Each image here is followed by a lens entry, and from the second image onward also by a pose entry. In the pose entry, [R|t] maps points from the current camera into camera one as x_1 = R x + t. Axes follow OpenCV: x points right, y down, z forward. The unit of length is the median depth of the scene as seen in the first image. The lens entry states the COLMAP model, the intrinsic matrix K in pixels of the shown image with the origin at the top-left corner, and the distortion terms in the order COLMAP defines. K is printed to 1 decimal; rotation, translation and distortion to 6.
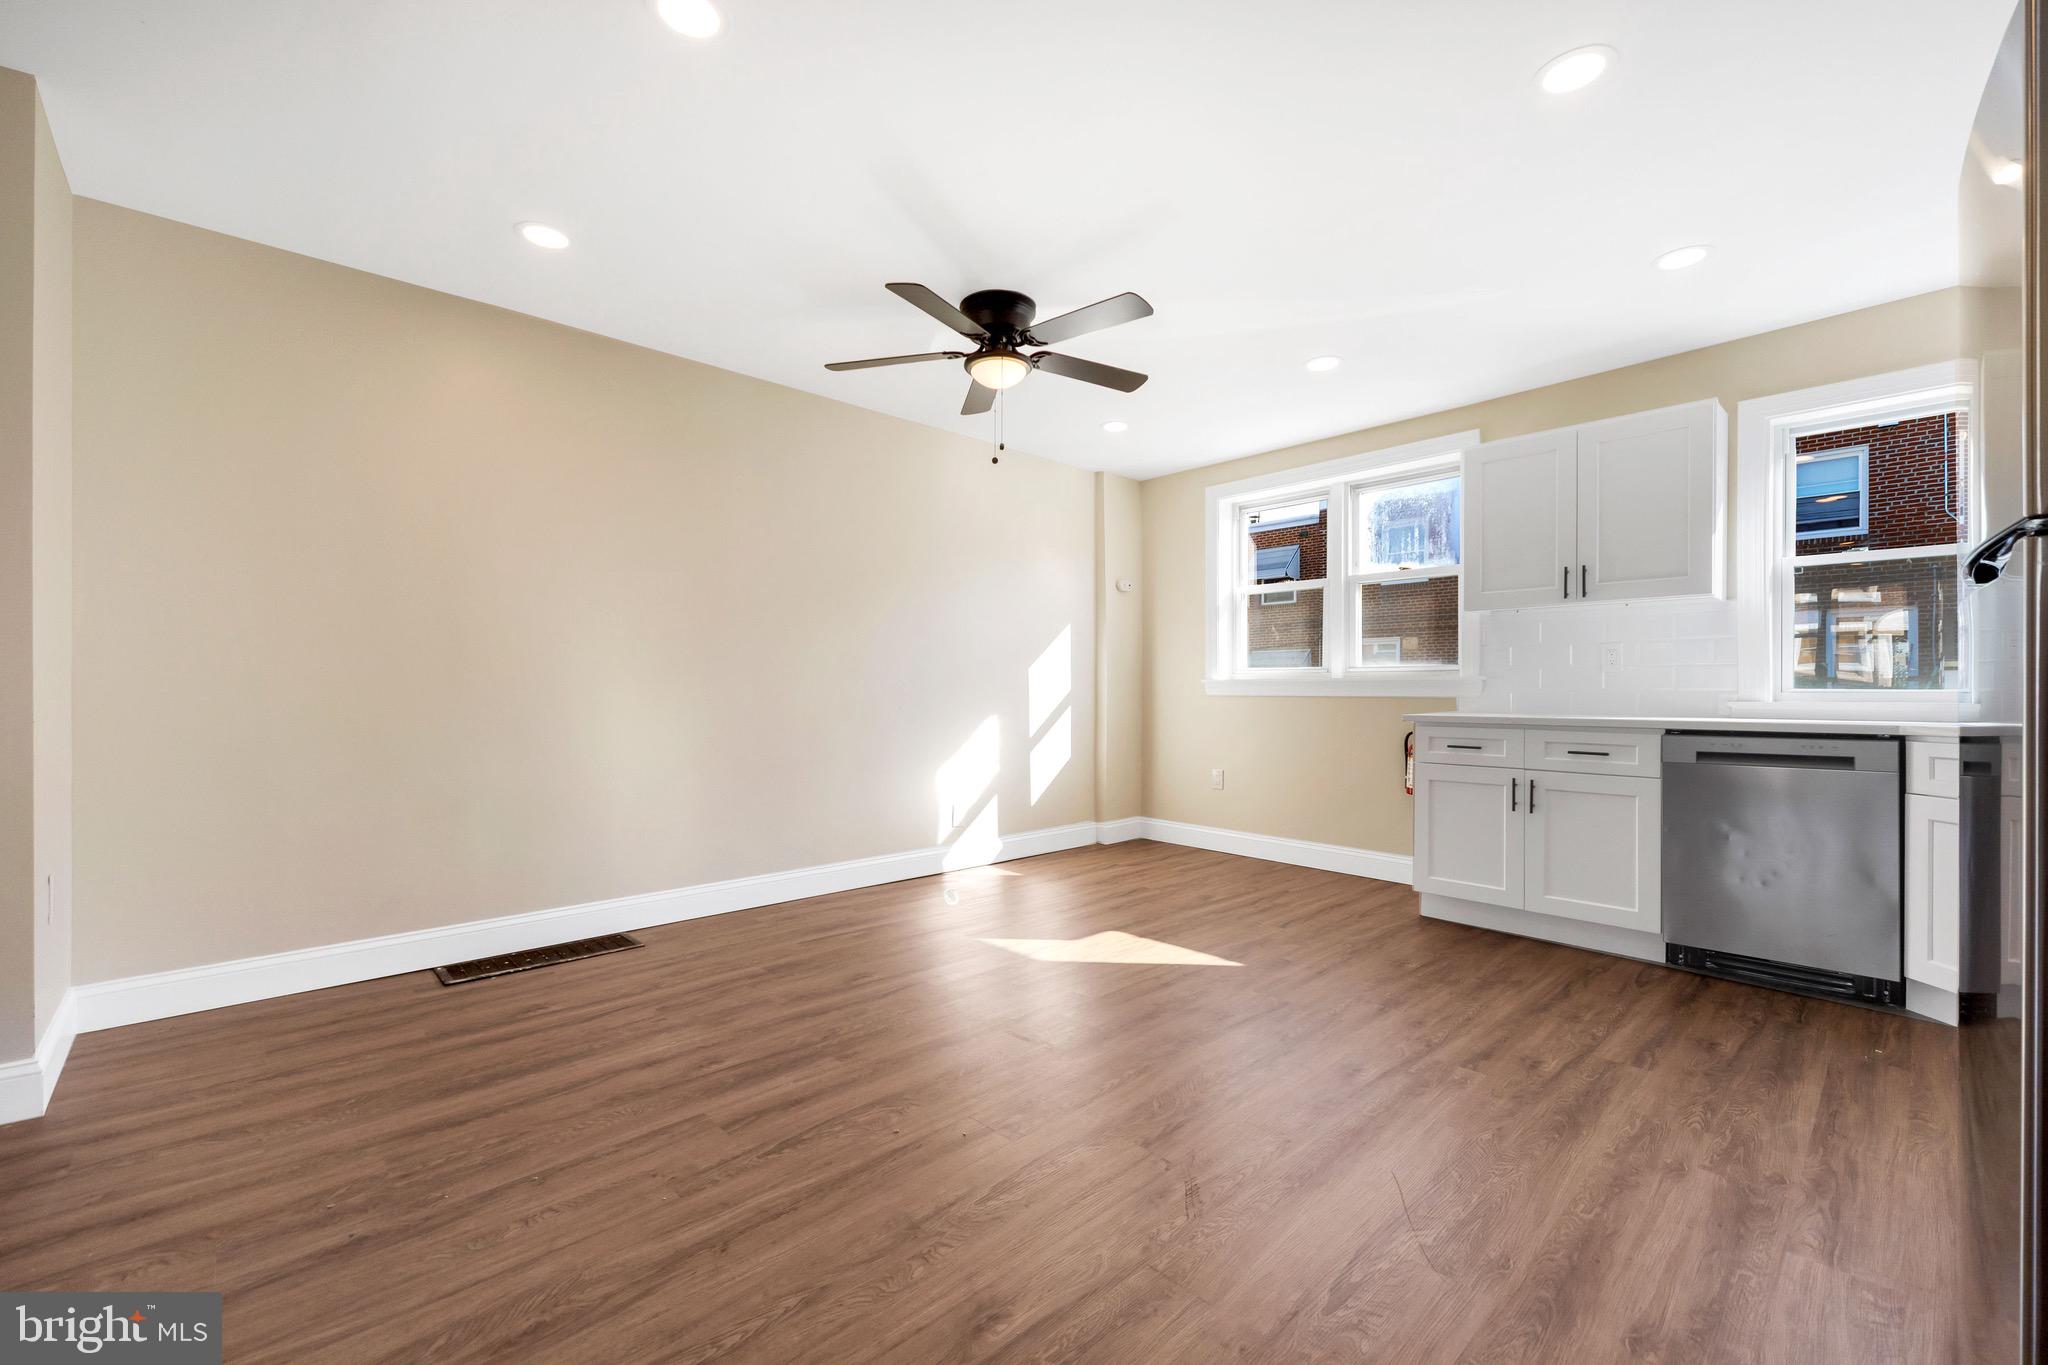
lens RADIAL K [[827.7, 0, 1029.1], [0, 827.7, 712.9], [0, 0, 1]] dist [0.006416, -0.001012]
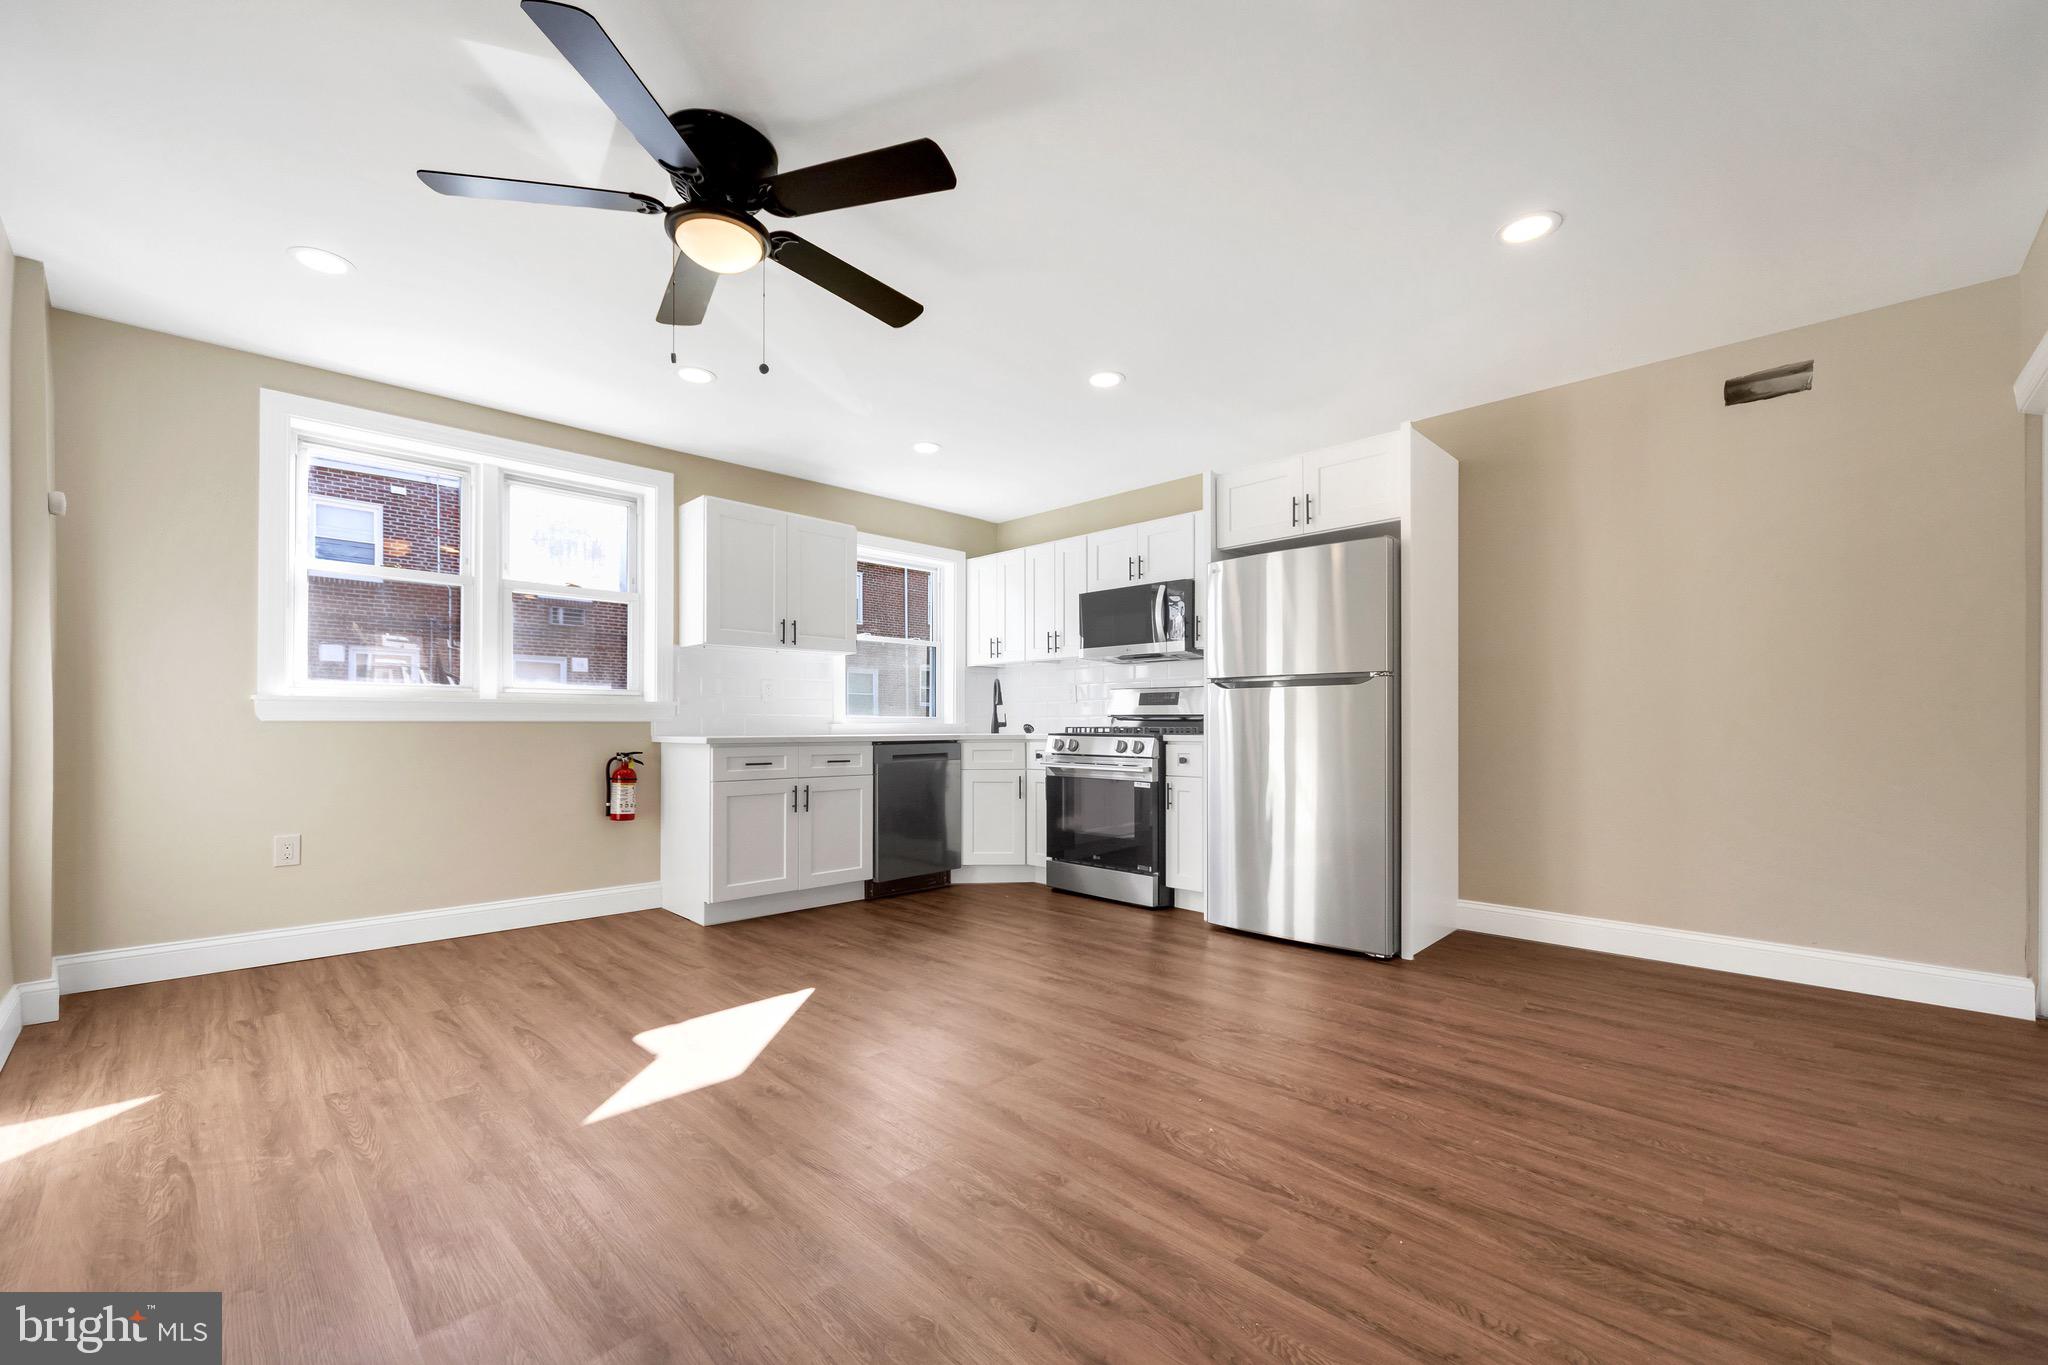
lens RADIAL K [[827.7, 0, 1028.8], [0, 827.7, 695.3], [0, 0, 1]] dist [0.006416, -0.001012]
pose [[-0.036898, 0.038096, 0.998593, -0.720957], [0.024607, 0.999005, -0.037203, -0.001535], [-0.999016, 0.023200, -0.037799, 0.752811]]
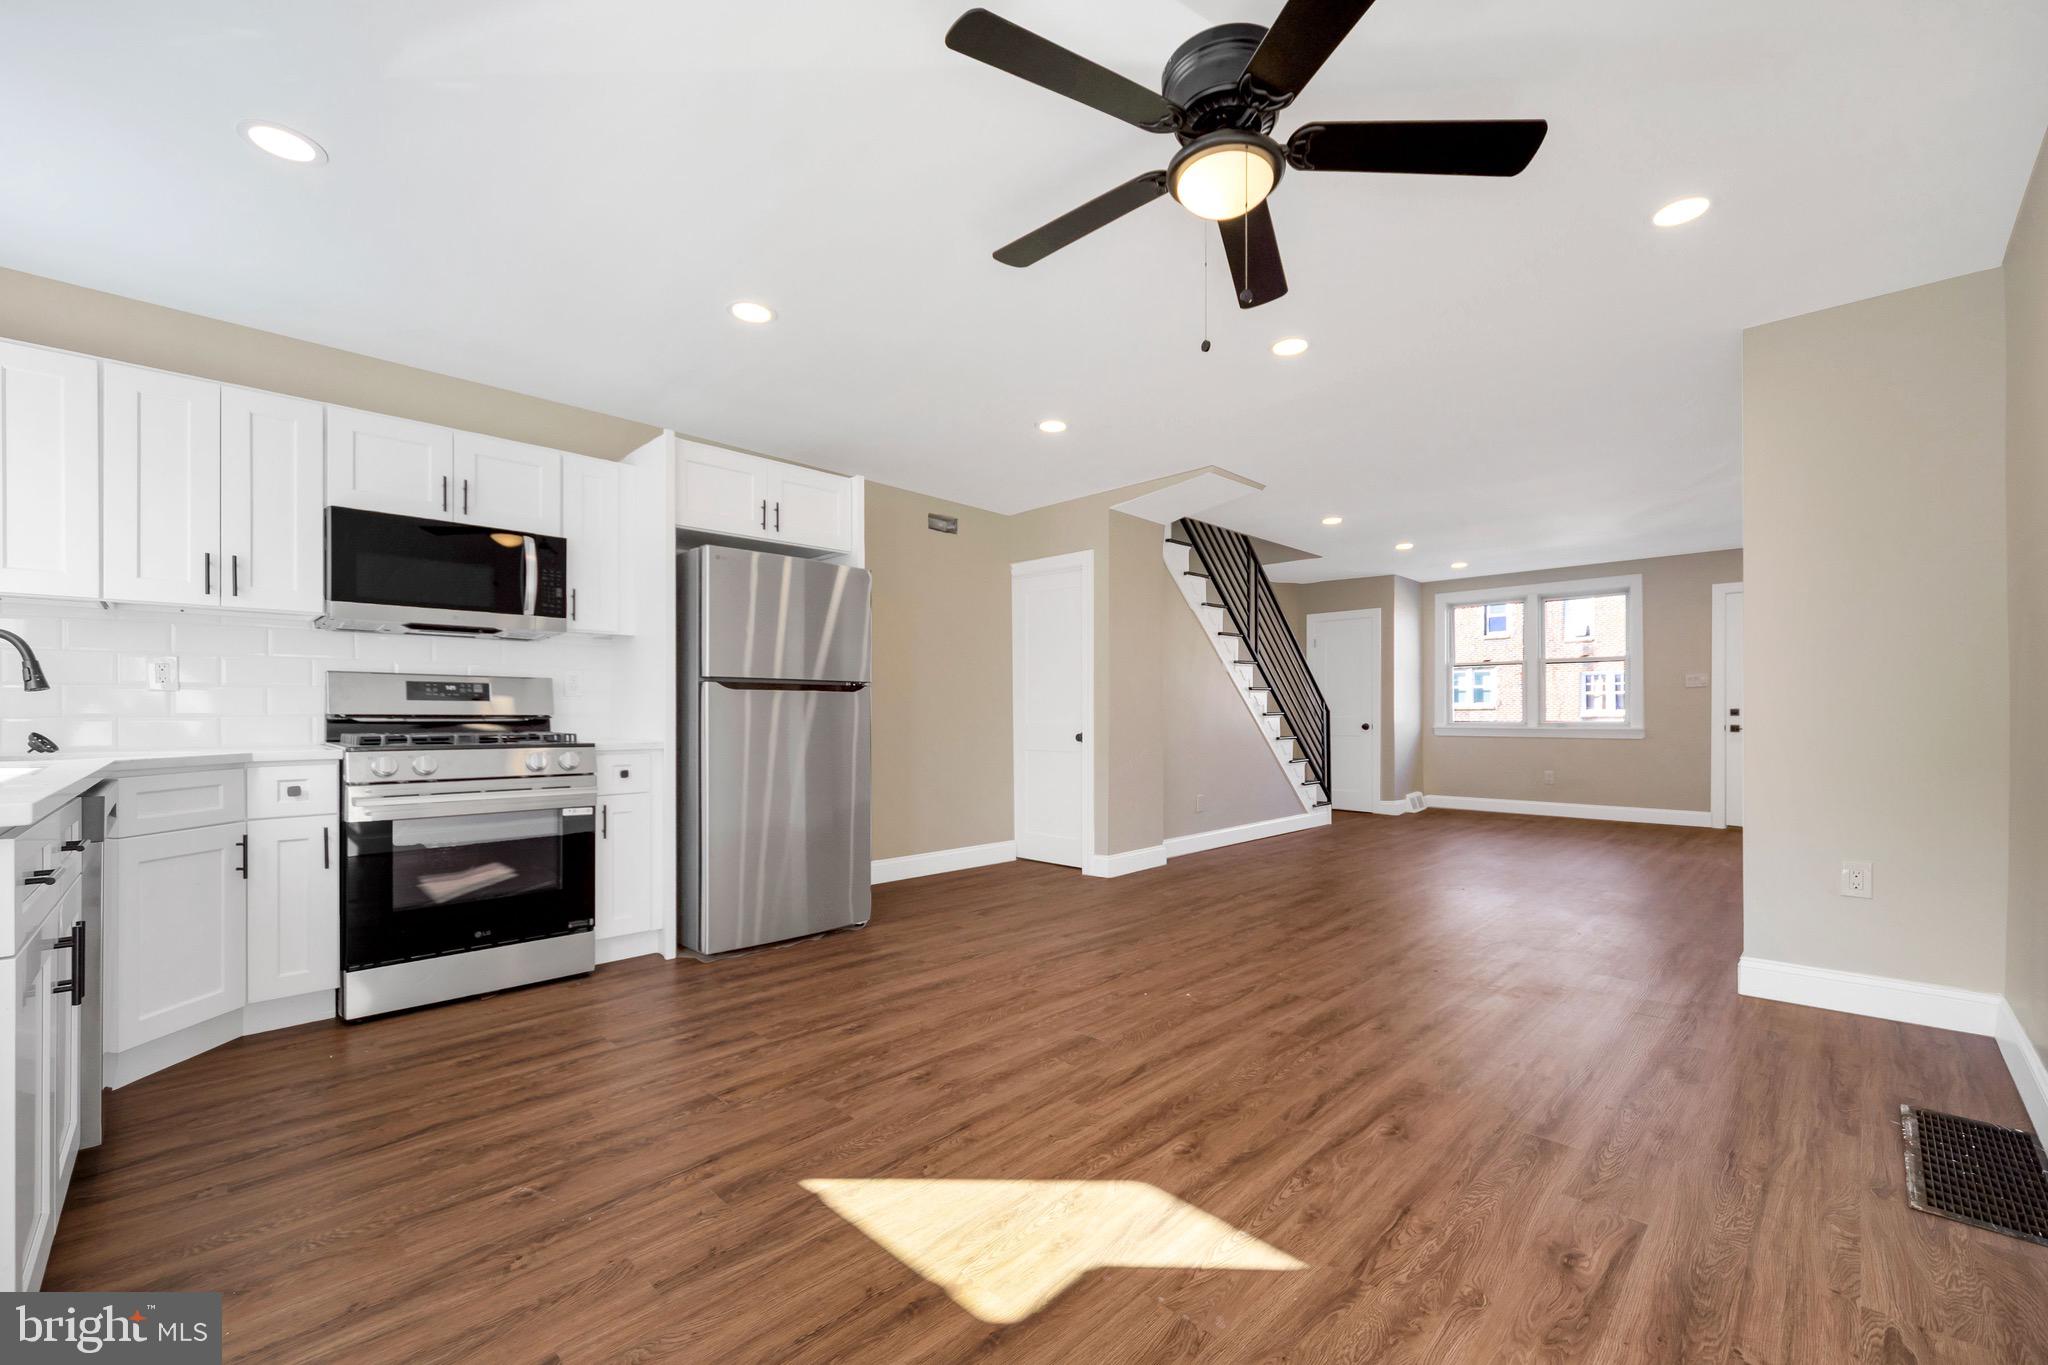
lens RADIAL K [[827.7, 0, 1037.8], [0, 827.7, 712.5], [0, 0, 1]] dist [0.006416, -0.001012]
pose [[-0.999496, -0.001642, -0.031692, 0.109463], [-0.002361, 0.999740, 0.022658, -0.046105], [0.031647, 0.022721, -0.999241, 1.548759]]
